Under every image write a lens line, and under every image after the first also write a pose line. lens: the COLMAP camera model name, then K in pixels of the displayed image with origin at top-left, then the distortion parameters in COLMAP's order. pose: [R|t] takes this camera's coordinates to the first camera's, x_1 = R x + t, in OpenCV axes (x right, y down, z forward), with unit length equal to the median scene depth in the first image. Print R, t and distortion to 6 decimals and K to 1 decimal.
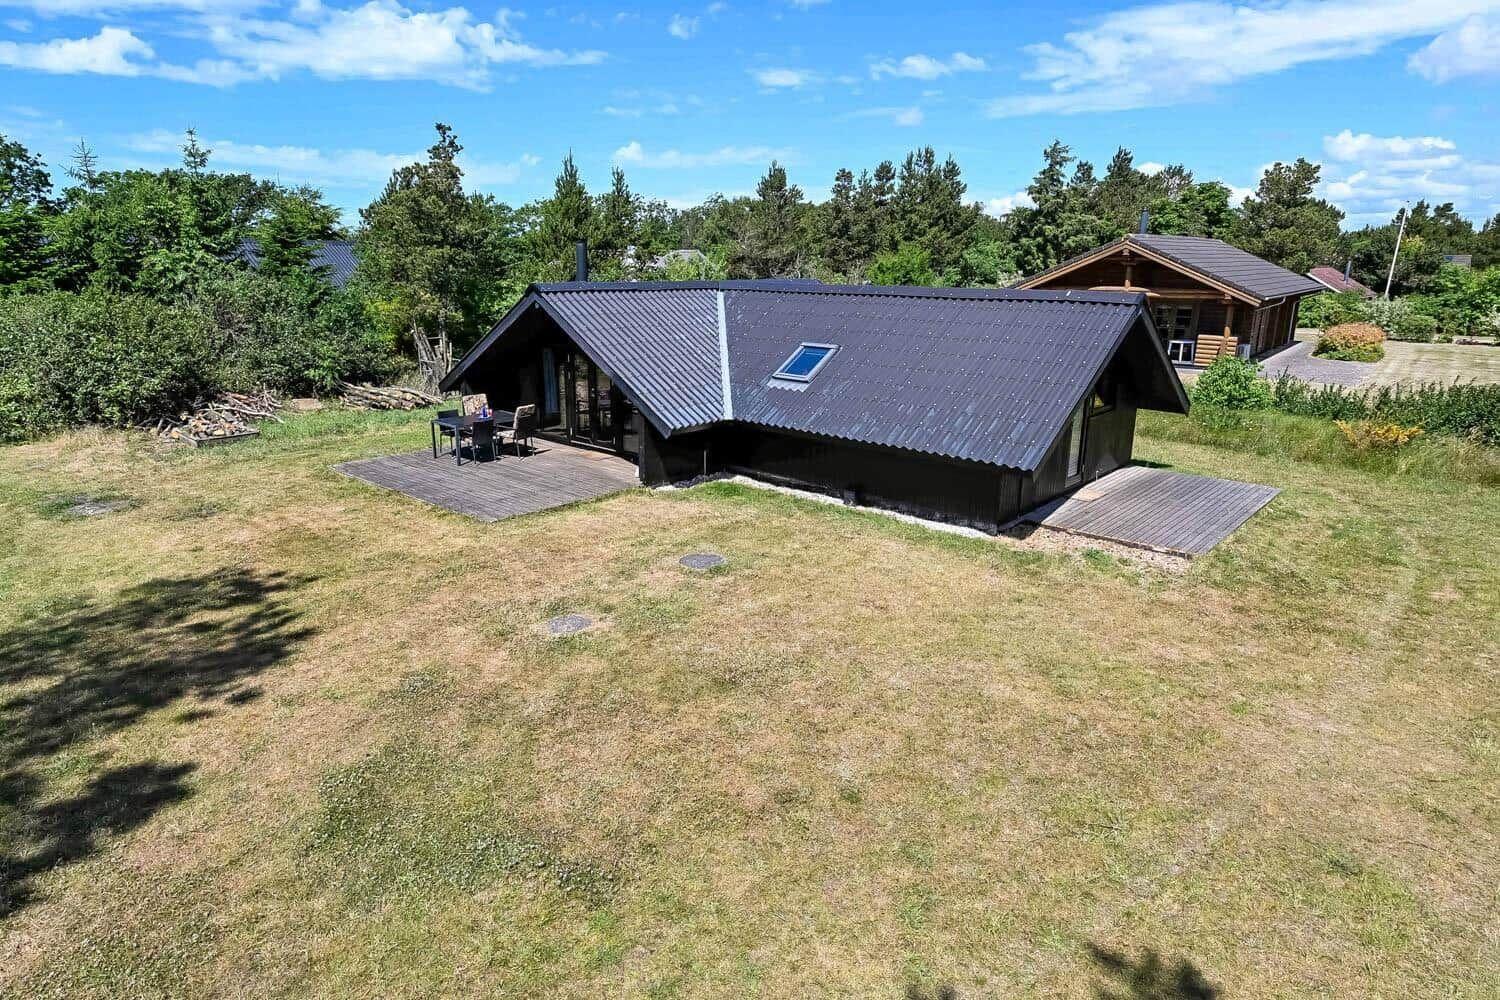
lens RADIAL K [[891.9, 0, 742.0], [0, 891.9, 472.9], [0, 0, 1]] dist [0.027556, -0.012700]
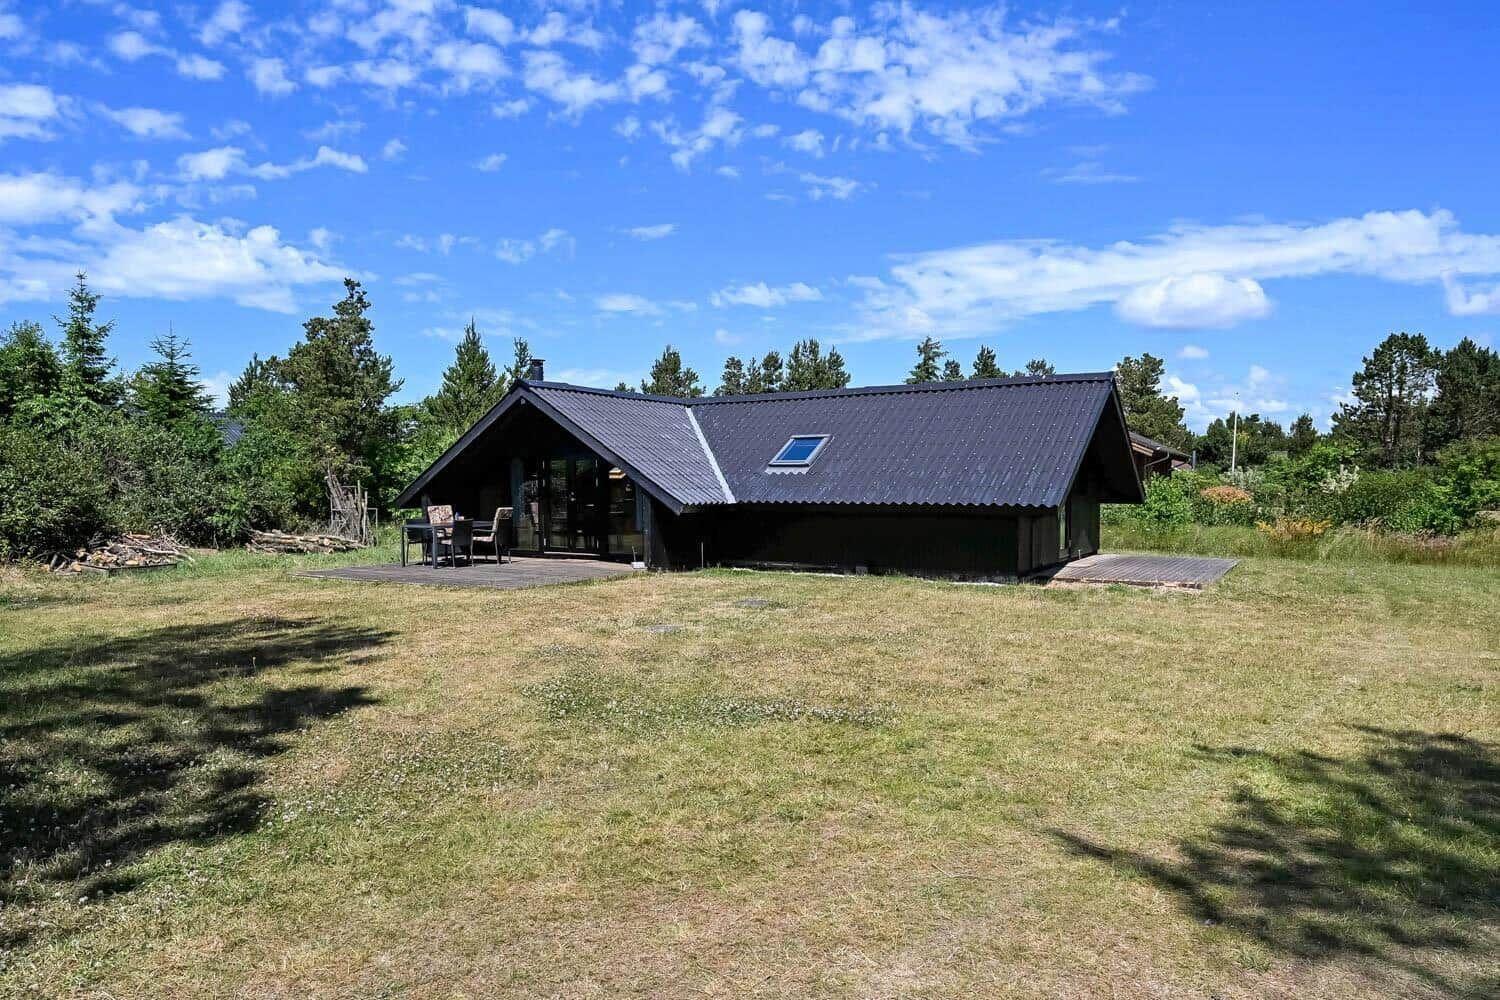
lens RADIAL K [[961.9, 0, 755.3], [0, 961.9, 526.5], [0, 0, 1]] dist [-0.007109, 0.000966]
pose [[0.985061, -0.023053, 0.170654, -0.152497], [0.055167, 0.981015, -0.185919, 0.146034], [-0.163128, 0.192556, 0.967632, -0.026924]]
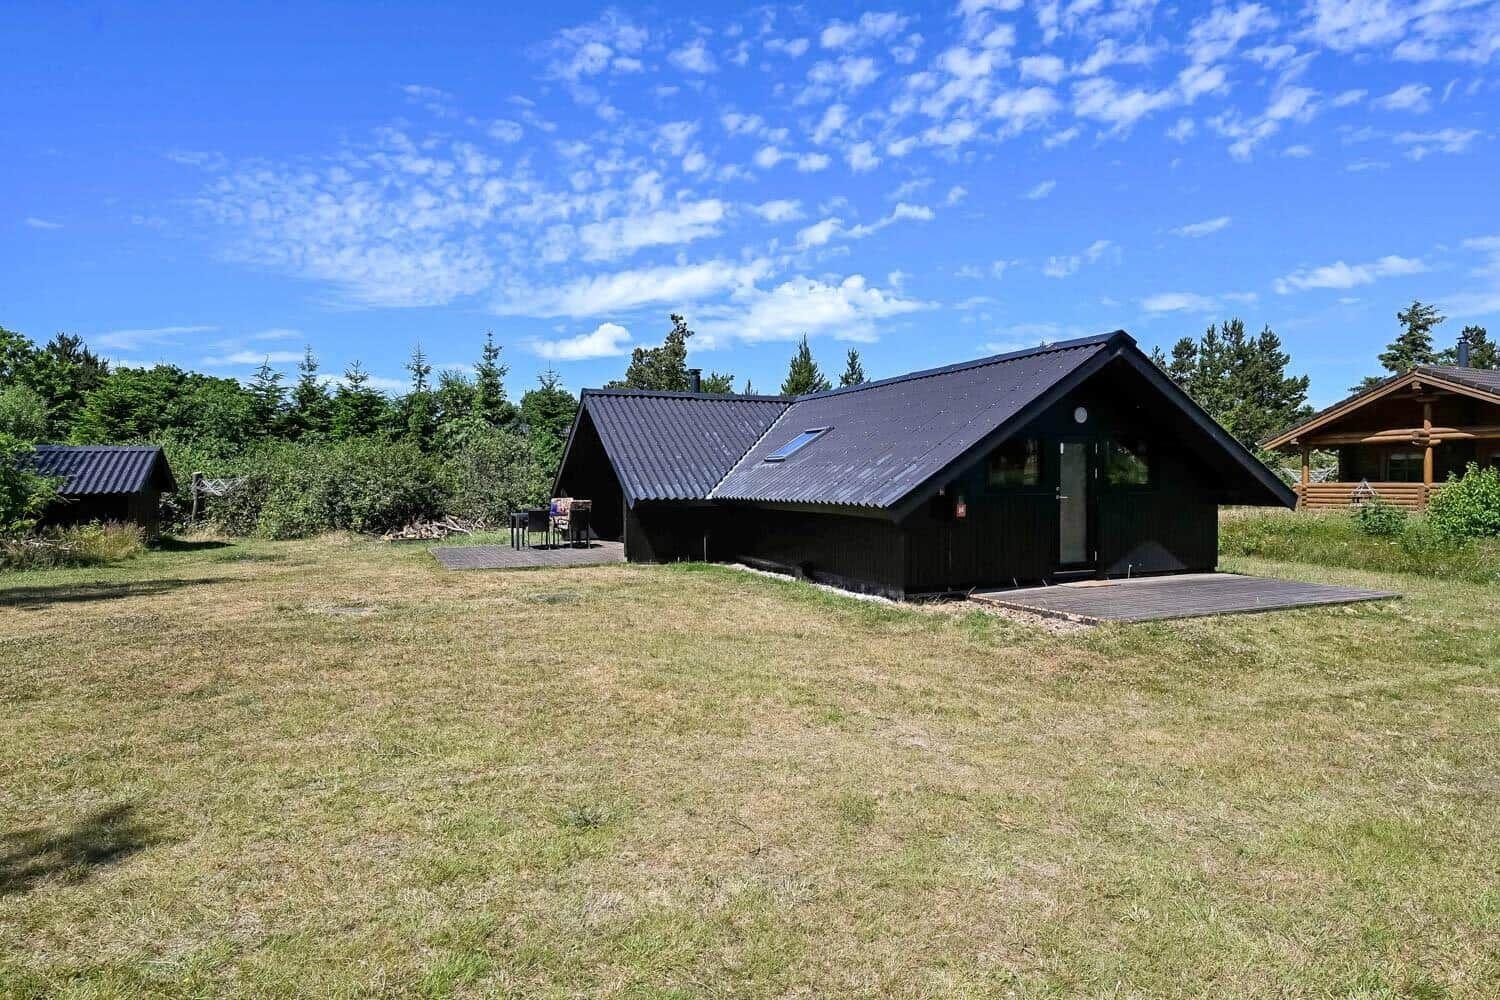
lens RADIAL K [[854.7, 0, 729.5], [0, 854.7, 485.1], [0, 0, 1]] dist [-0.006066, 0.001897]
pose [[0.900887, -0.013555, -0.433841, 0.372288], [-0.087882, 0.973115, -0.212895, 0.112209], [0.425063, 0.229922, 0.875475, 0.150667]]
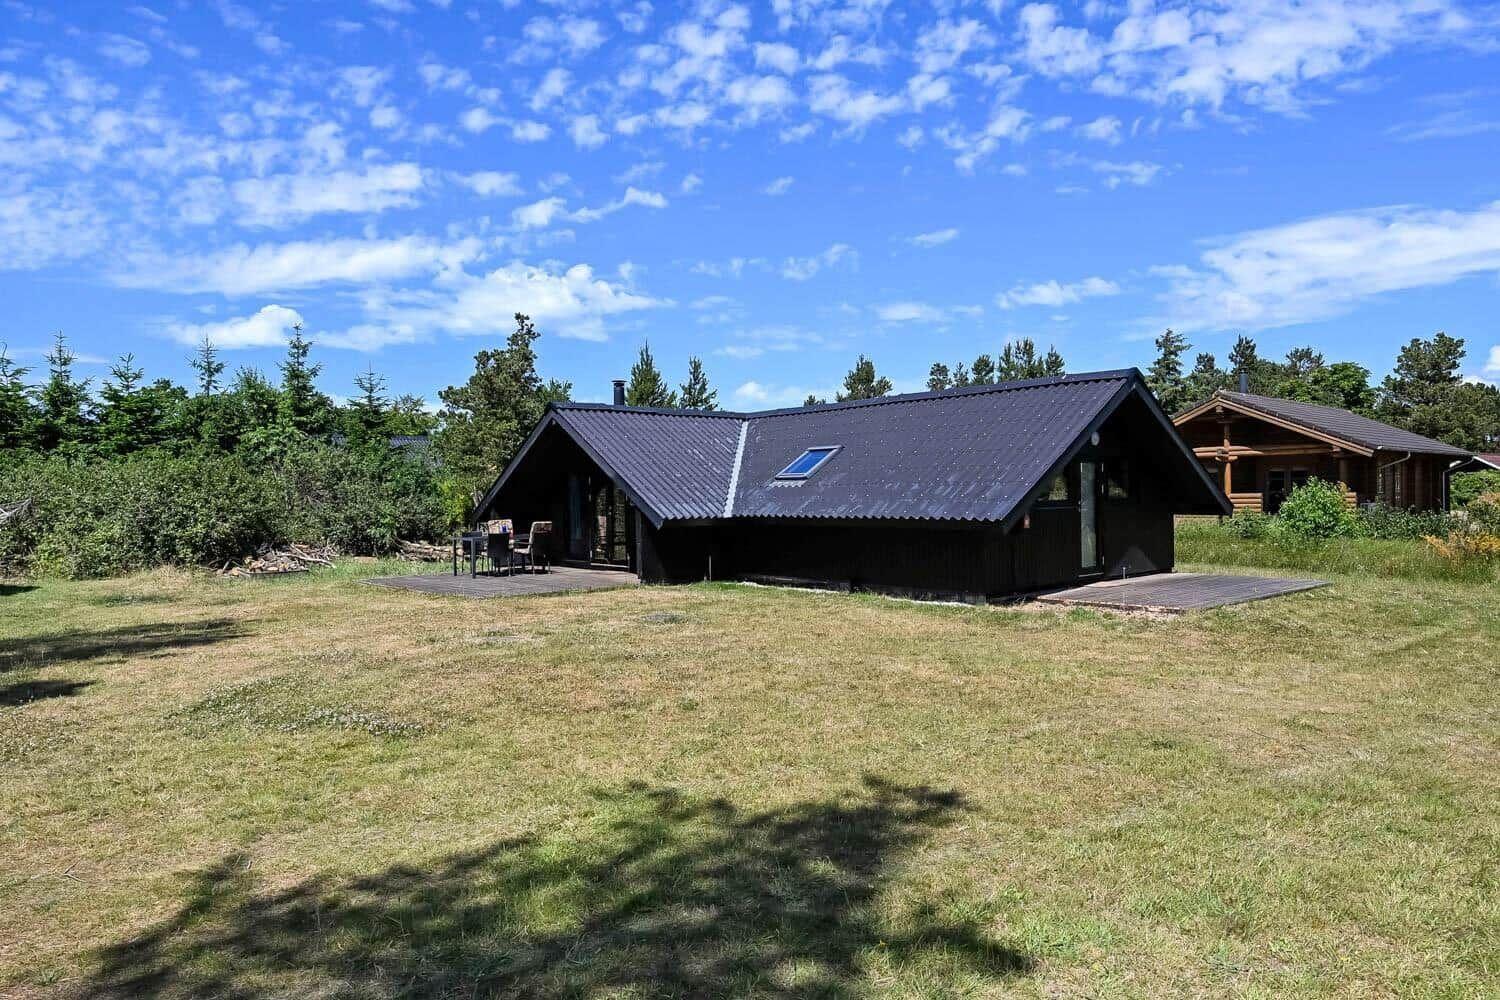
lens RADIAL K [[970.5, 0, 741.7], [0, 970.5, 492.9], [0, 0, 1]] dist [-0.007852, 0.002164]
pose [[0.990277, -0.026846, -0.136495, 0.131424], [-0.006305, 0.971533, -0.236822, 0.149901], [0.138967, 0.235380, 0.961917, -0.036585]]
